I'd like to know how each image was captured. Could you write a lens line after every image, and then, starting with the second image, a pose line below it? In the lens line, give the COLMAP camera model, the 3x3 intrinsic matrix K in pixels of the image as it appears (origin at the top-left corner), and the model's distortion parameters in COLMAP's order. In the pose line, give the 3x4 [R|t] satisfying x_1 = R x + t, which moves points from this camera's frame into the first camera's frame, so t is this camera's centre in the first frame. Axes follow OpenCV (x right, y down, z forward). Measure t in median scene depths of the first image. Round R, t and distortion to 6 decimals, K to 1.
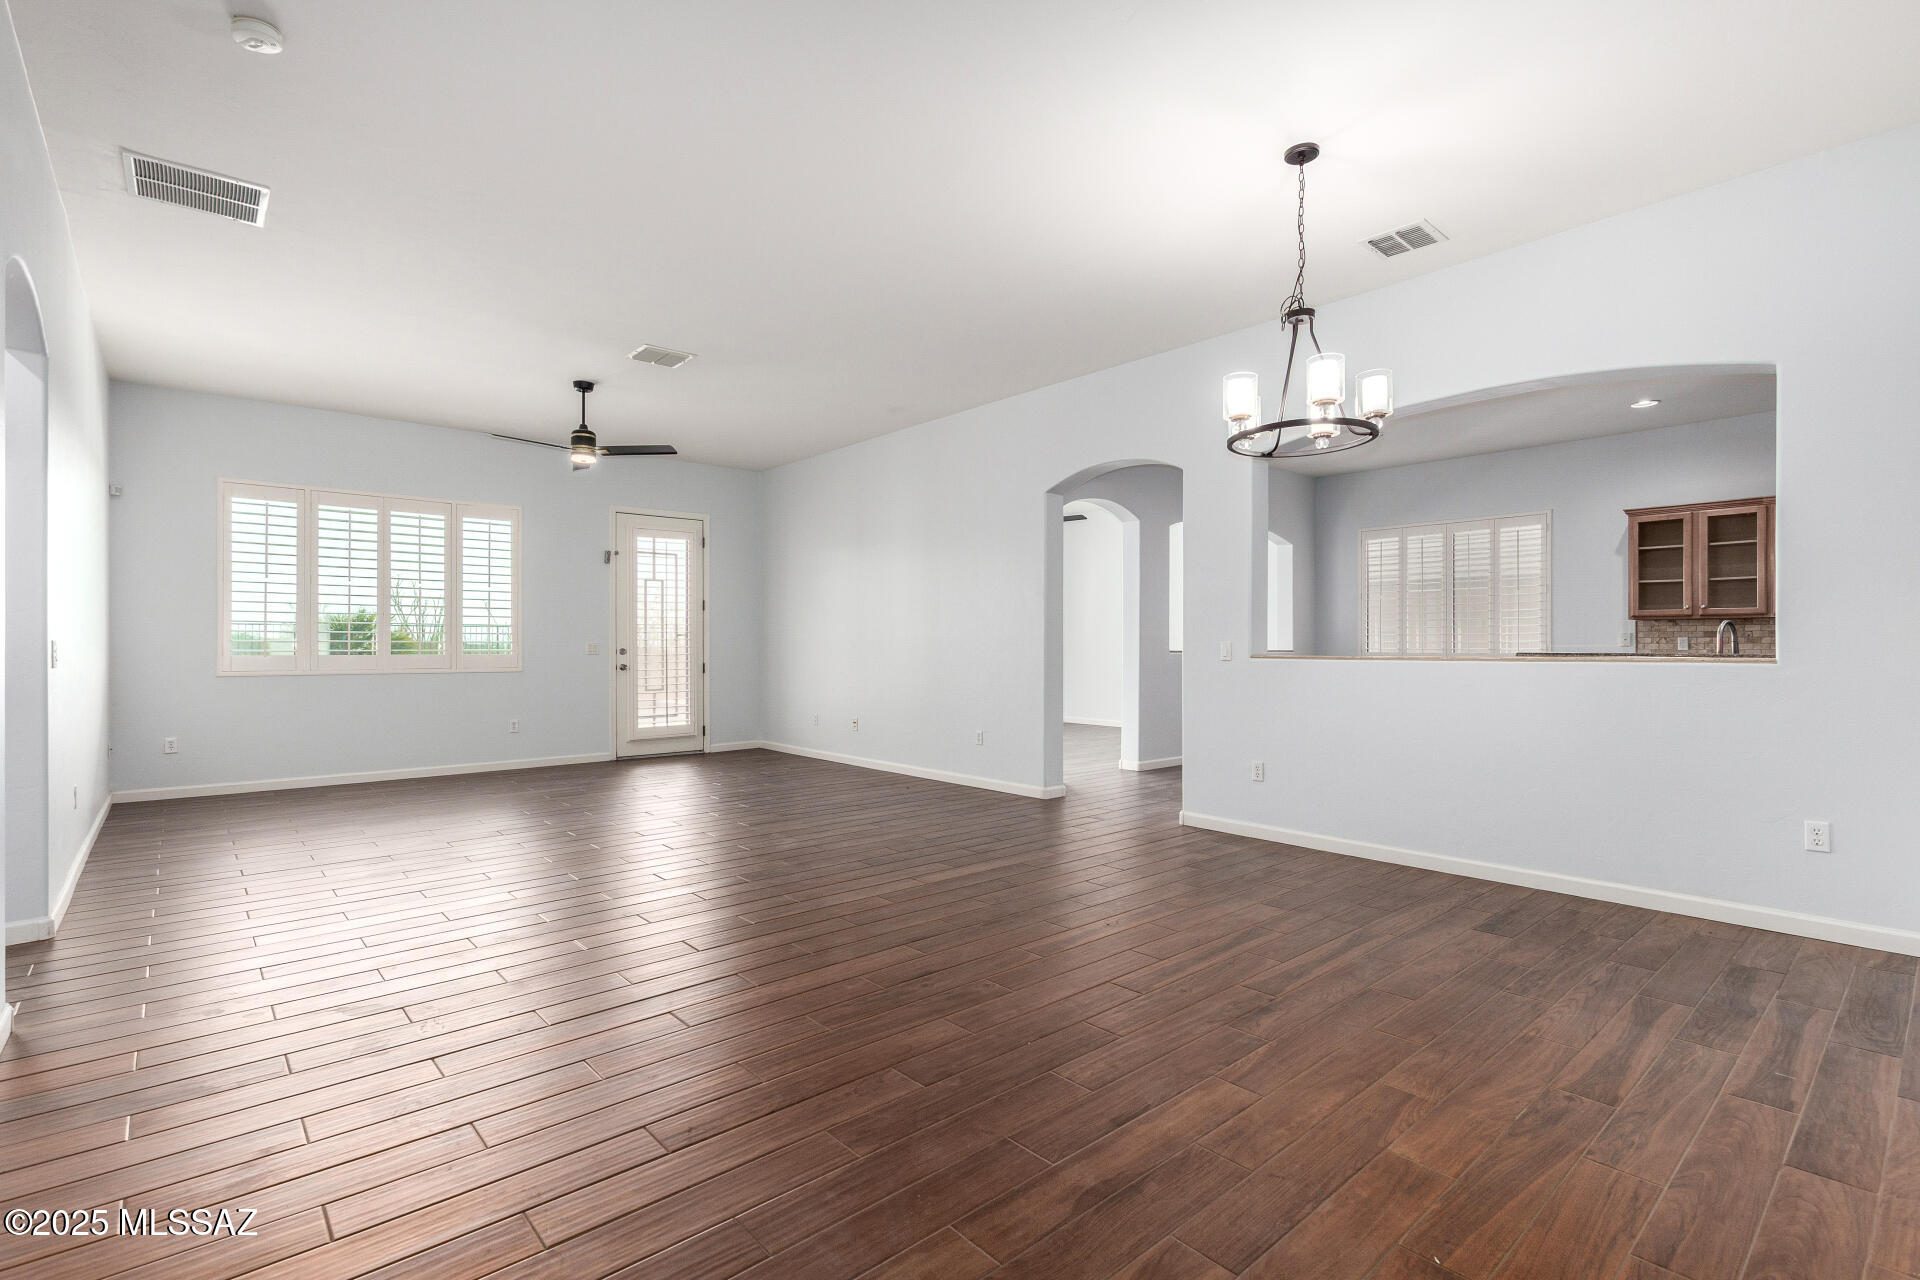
lens RADIAL K [[888.4, 0, 920.6], [0, 888.4, 648.7], [0, 0, 1]] dist [0.002984, -0.001642]
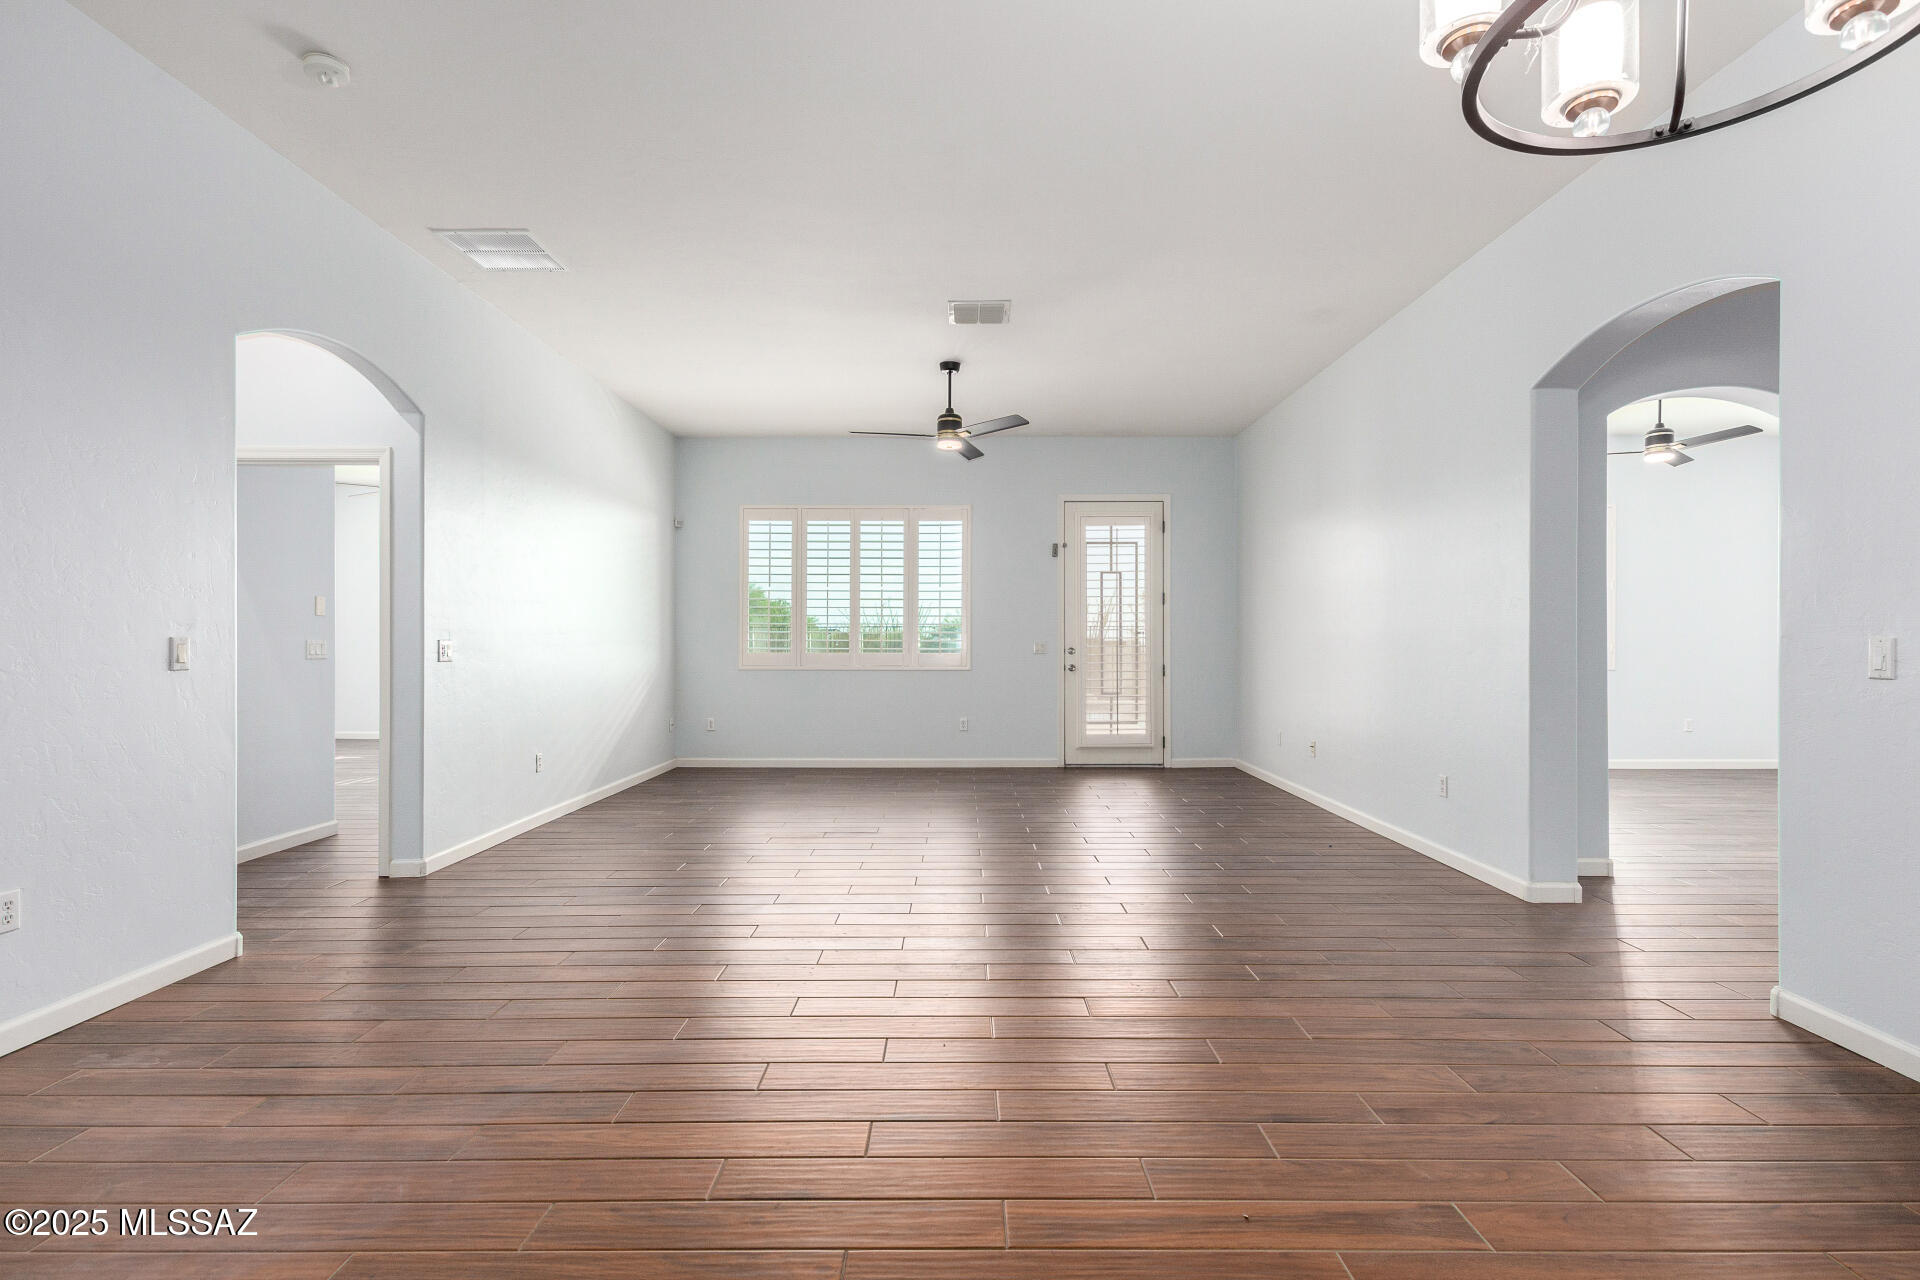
lens RADIAL K [[888.4, 0, 943.2], [0, 888.4, 642.8], [0, 0, 1]] dist [0.002984, -0.001642]
pose [[0.768665, -0.000746, -0.639651, 0.212142], [-0.002833, 0.999986, -0.004570, -0.000948], [0.639645, 0.005325, 0.768652, 0.276917]]
